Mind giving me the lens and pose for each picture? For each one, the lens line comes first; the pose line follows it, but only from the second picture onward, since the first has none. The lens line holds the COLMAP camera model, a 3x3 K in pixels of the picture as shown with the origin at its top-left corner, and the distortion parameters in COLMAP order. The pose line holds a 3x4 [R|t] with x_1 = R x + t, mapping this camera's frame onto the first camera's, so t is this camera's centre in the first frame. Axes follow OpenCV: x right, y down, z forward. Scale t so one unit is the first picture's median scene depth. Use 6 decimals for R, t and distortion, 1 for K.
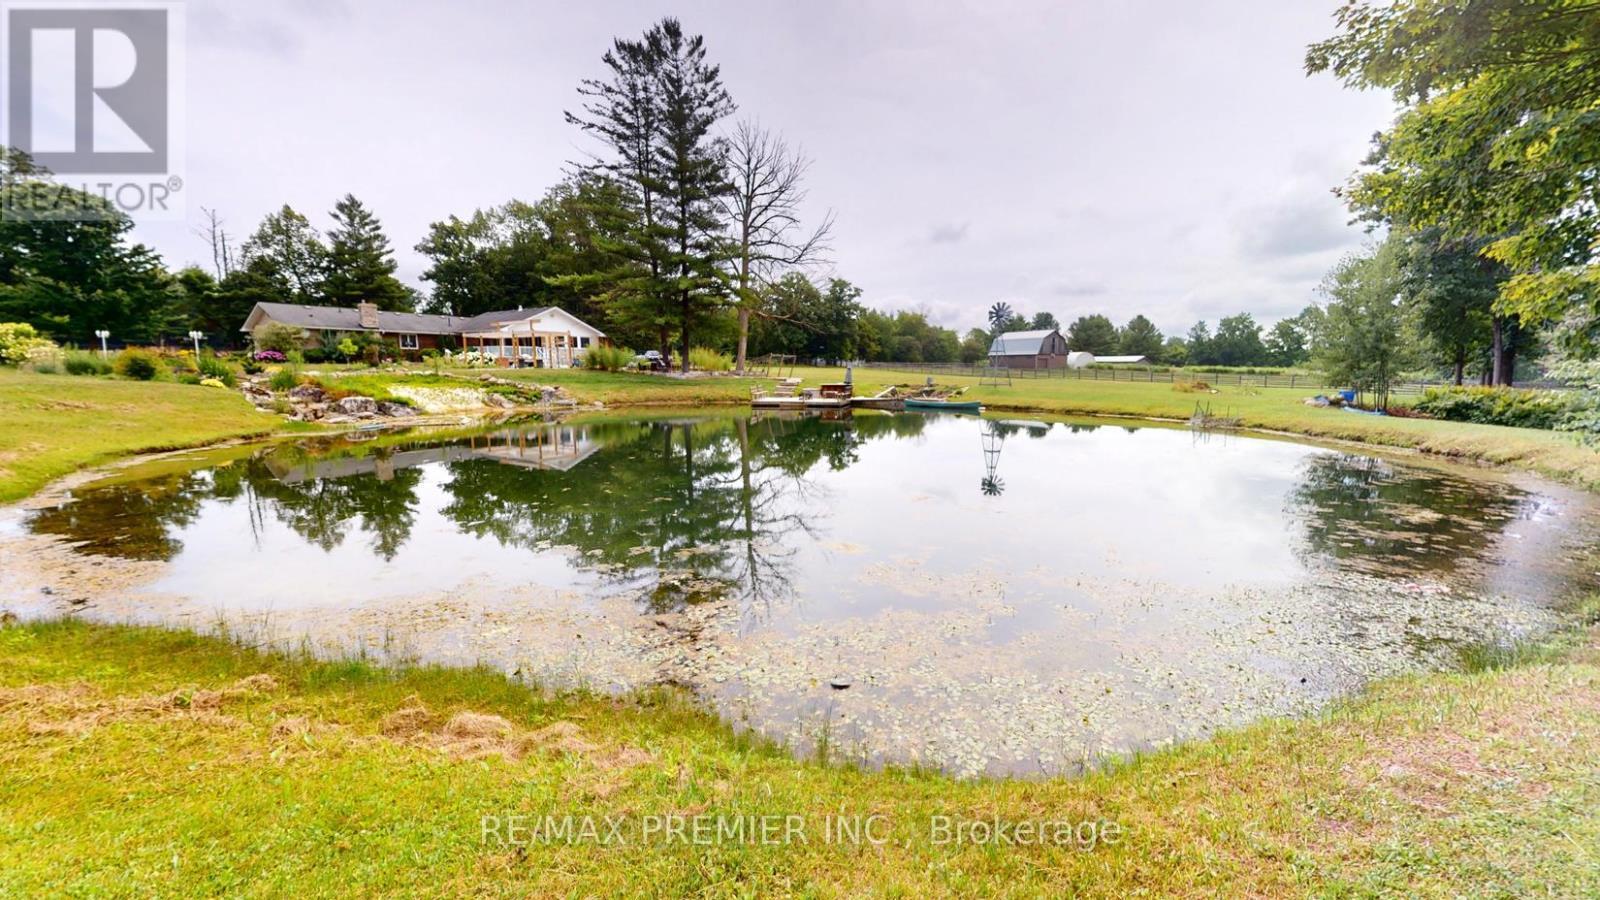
lens RADIAL K [[586.7, 0, 798.1], [0, 586.7, 454.0], [0, 0, 1]] dist [0.000632, 0.000110]
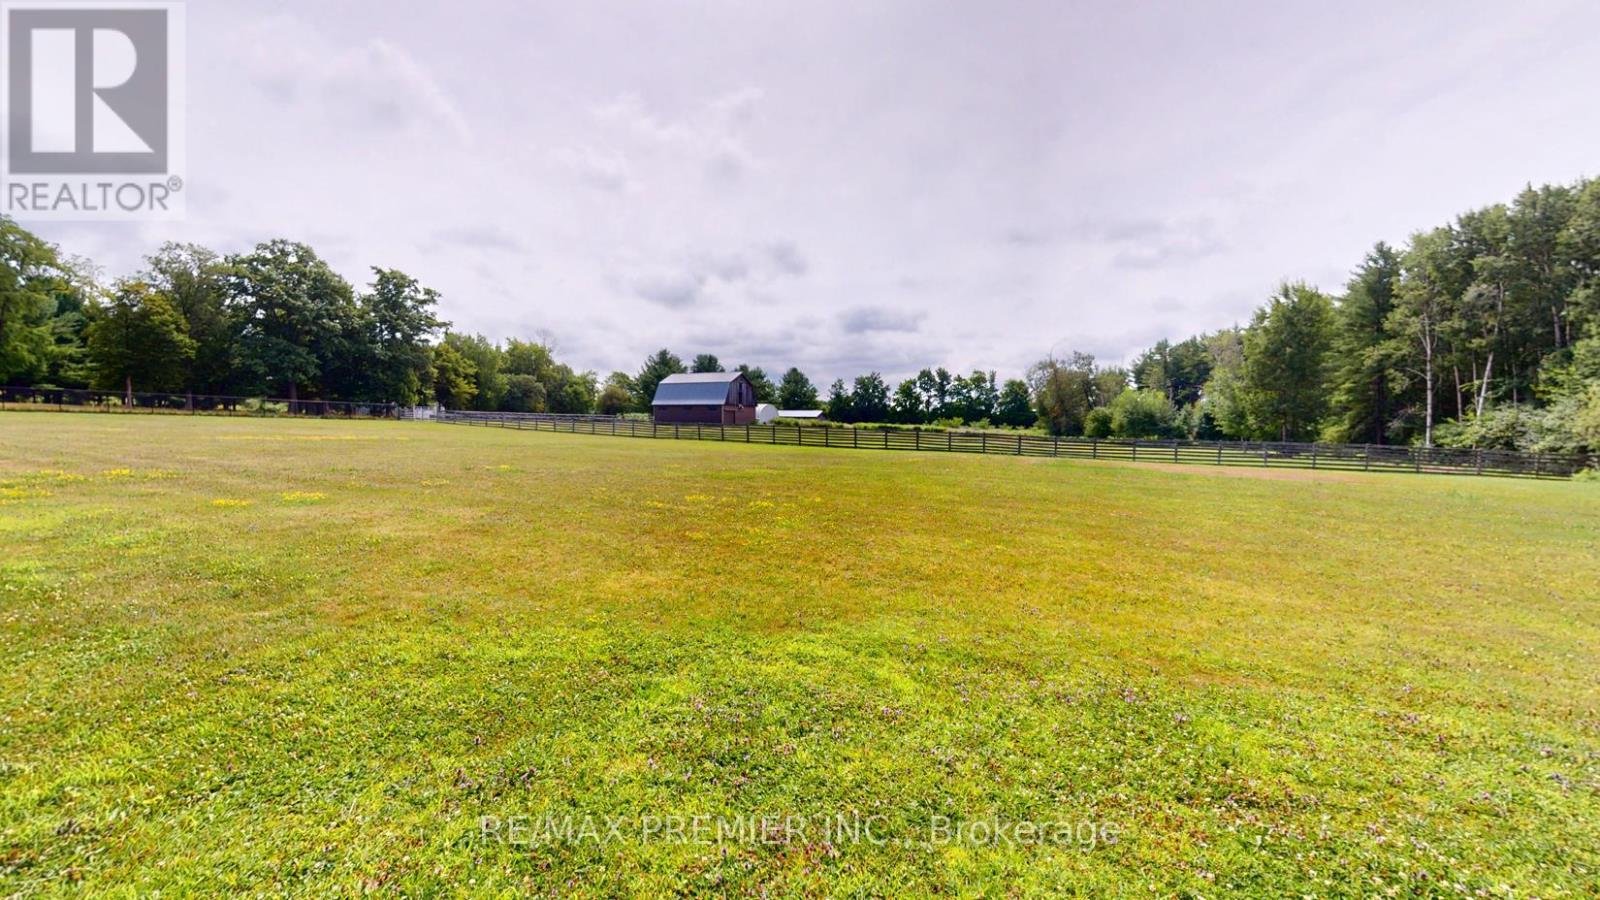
lens RADIAL K [[586.7, 0, 802.2], [0, 586.7, 452.7], [0, 0, 1]] dist [0.000632, 0.000110]
pose [[0.811212, -0.020355, 0.584398, 0.109987], [0.074665, 0.994819, -0.068994, -0.090682], [-0.579965, 0.099603, 0.808529, 0.607897]]
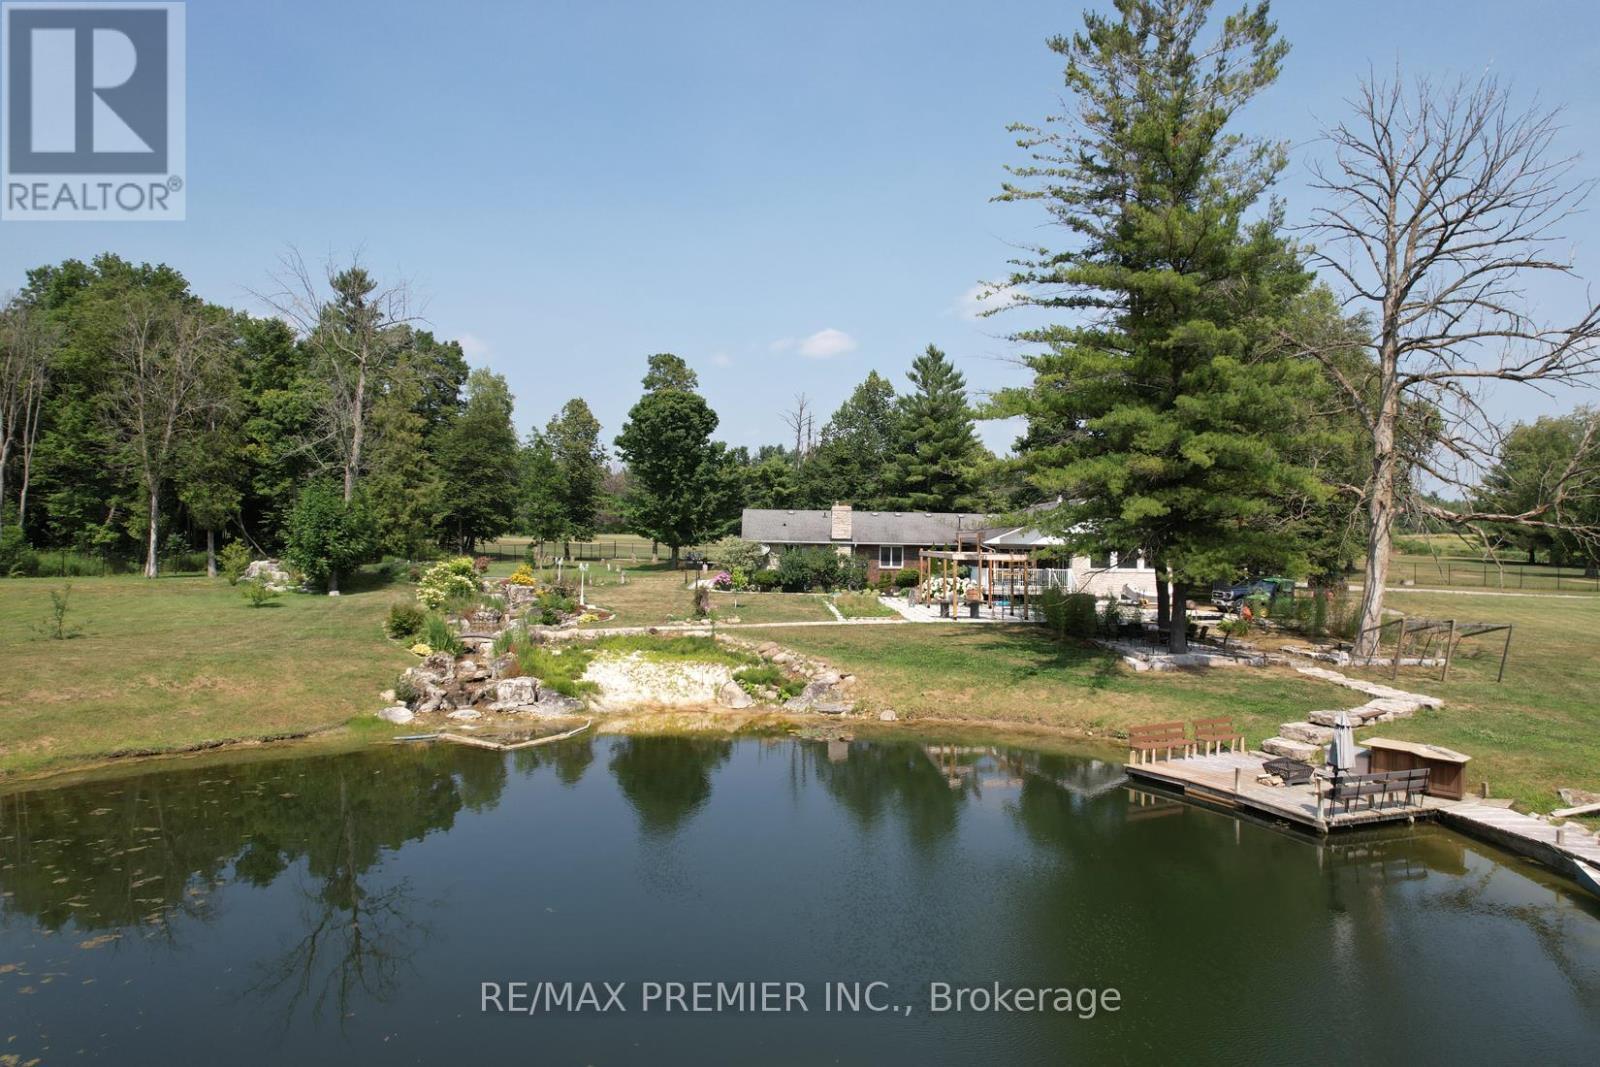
lens RADIAL K [[1015.5, 0, 802.2], [0, 1015.5, 537.9], [0, 0, 1]] dist [-0.035270, 0.013594]
pose [[0.568070, 0.008998, -0.822931, 0.176172], [-0.137793, 0.986865, -0.084328, -0.076383], [0.811363, 0.161298, 0.561848, 0.197001]]
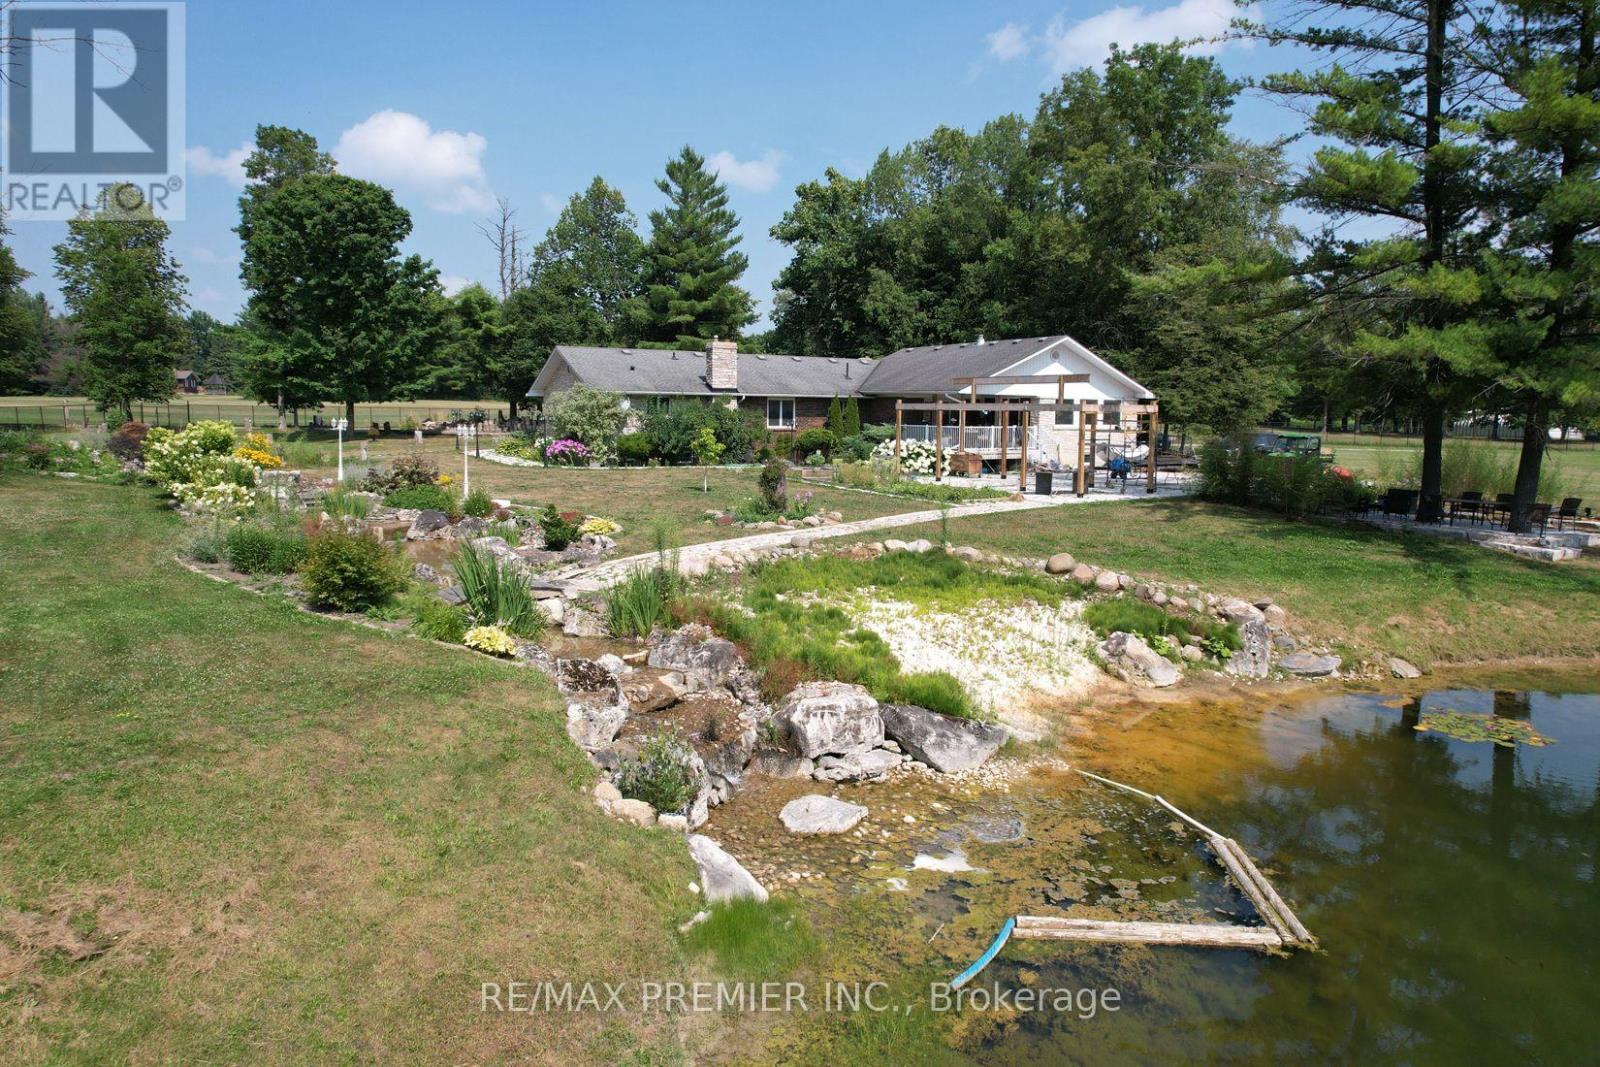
lens RADIAL K [[1015.5, 0, 796.5], [0, 1015.5, 521.5], [0, 0, 1]] dist [-0.035270, 0.013594]
pose [[0.887822, 0.058130, -0.456502, -0.190634], [-0.076733, 0.996802, -0.022303, -0.061967], [0.453745, 0.054830, 0.889443, 0.184204]]
